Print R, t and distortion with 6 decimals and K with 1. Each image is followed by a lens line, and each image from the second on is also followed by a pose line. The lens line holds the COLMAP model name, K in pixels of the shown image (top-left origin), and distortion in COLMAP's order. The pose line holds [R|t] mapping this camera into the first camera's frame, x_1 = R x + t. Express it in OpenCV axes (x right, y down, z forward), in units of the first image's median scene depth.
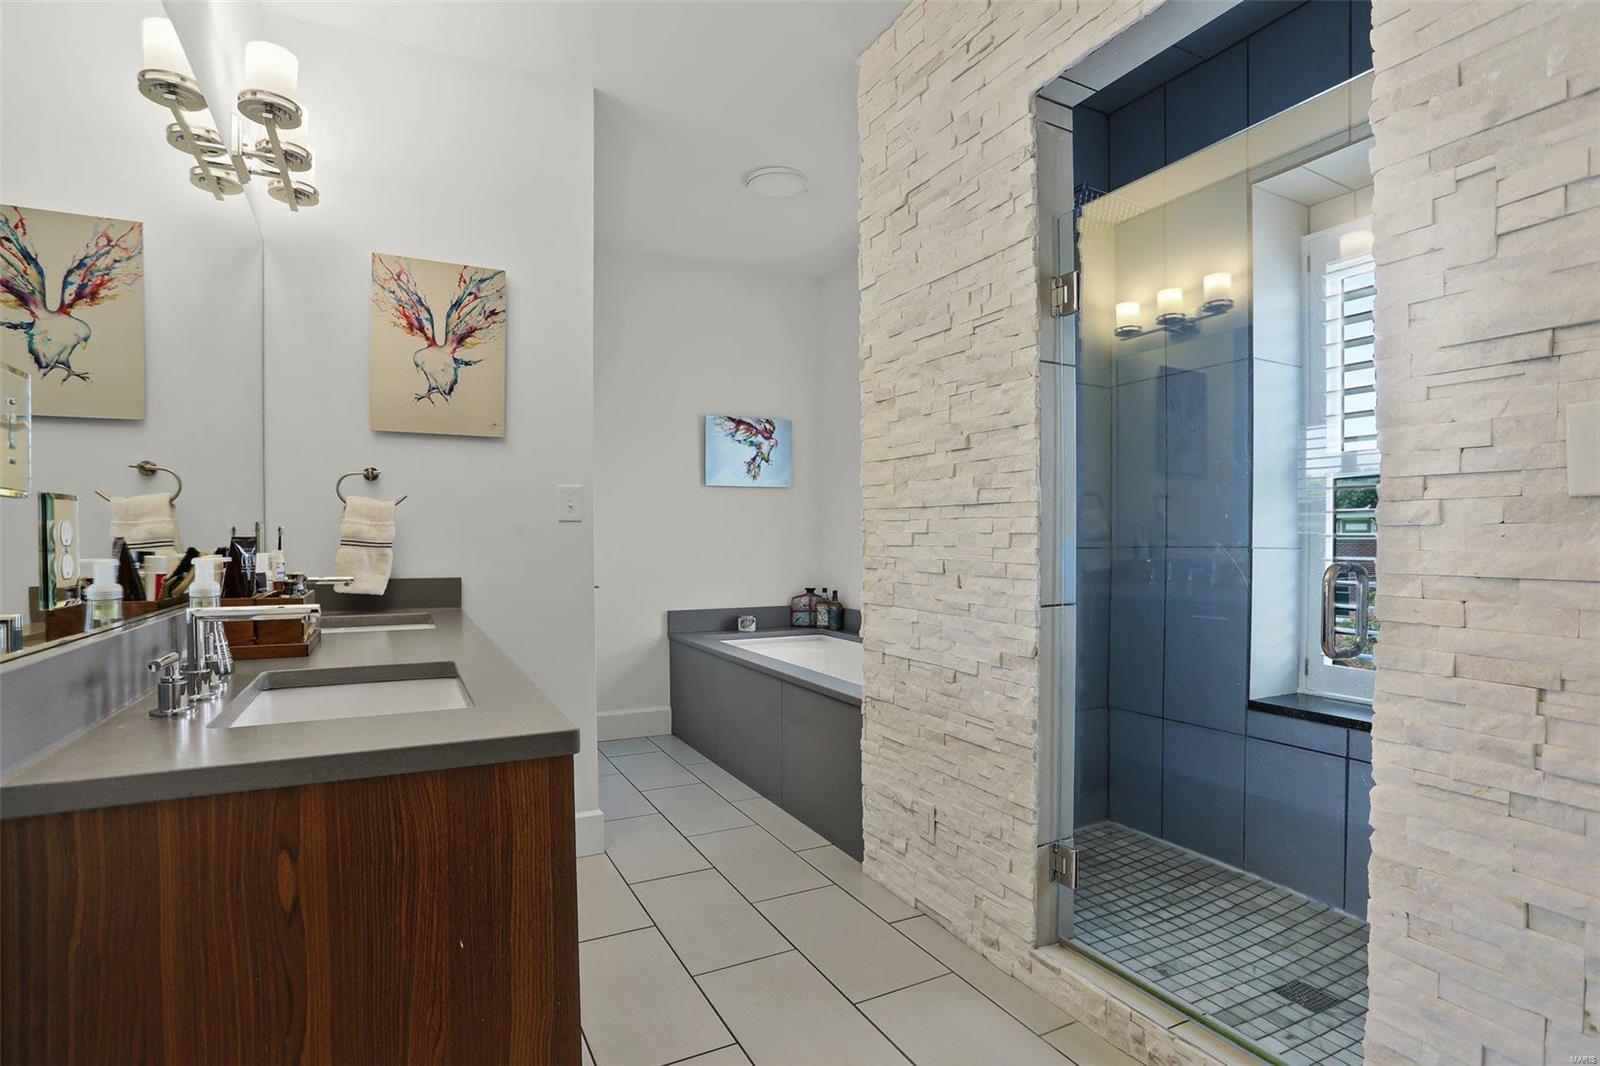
lens RADIAL K [[780.6, 0, 796.0], [0, 780.6, 543.2], [0, 0, 1]] dist [0.004492, 0.001376]
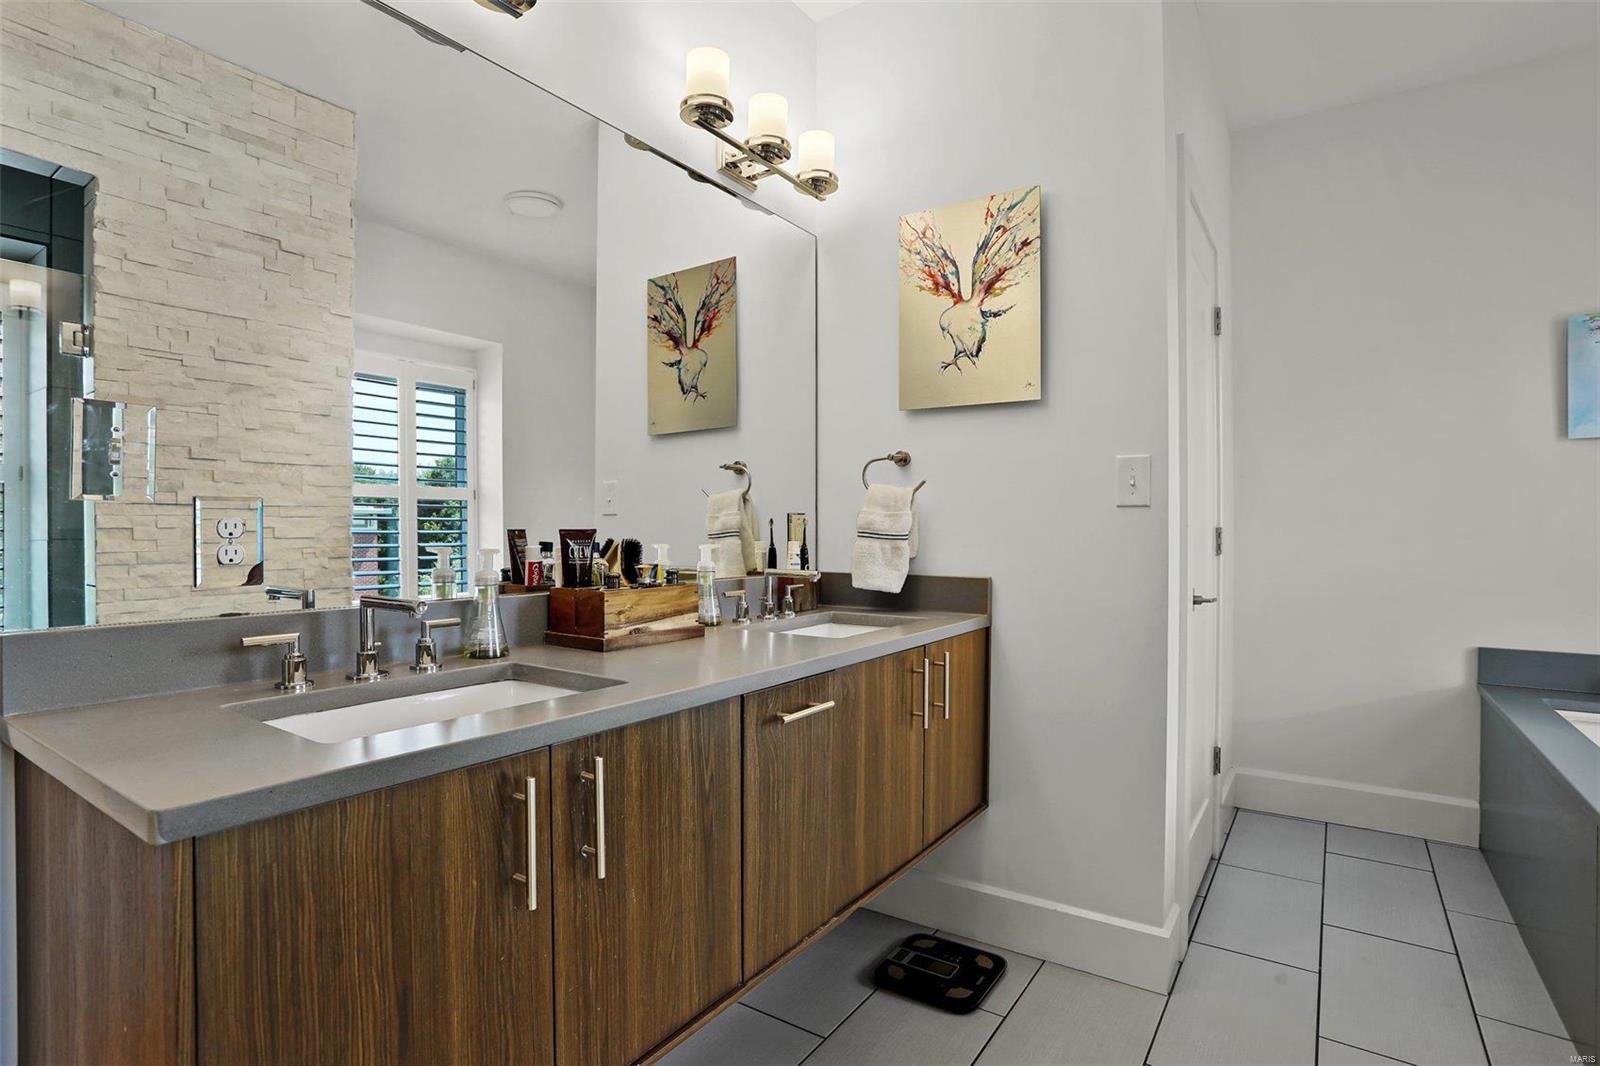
lens RADIAL K [[815.8, 0, 797.6], [0, 815.8, 524.9], [0, 0, 1]] dist [-0.045454, 0.000099]
pose [[0.489701, -0.002103, -0.871888, 0.220833], [-0.007966, 0.999945, -0.006886, -0.004165], [0.871854, 0.010318, 0.489657, 0.429455]]
